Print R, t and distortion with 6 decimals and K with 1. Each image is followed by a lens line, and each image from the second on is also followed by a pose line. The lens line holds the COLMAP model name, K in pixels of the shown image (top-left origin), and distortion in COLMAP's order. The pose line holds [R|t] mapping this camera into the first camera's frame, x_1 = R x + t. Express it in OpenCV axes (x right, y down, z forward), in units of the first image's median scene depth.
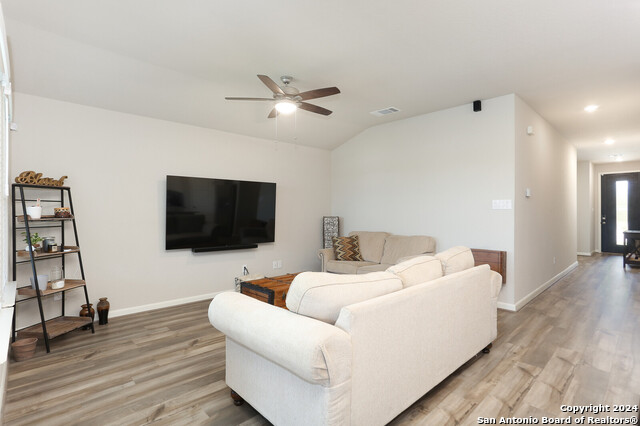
lens RADIAL K [[319.3, 0, 328.2], [0, 319.3, 212.1], [0, 0, 1]] dist [-0.002494, -0.000124]
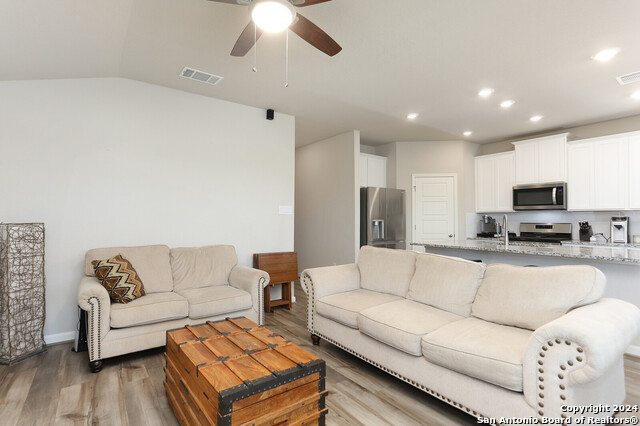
lens RADIAL K [[319.3, 0, 328.2], [0, 319.3, 212.1], [0, 0, 1]] dist [-0.002494, -0.000124]
pose [[0.140532, 0.021329, 0.989846, -0.465619], [-0.009787, 0.999749, -0.020153, 0.003393], [-0.990028, -0.006855, 0.140705, 0.584799]]
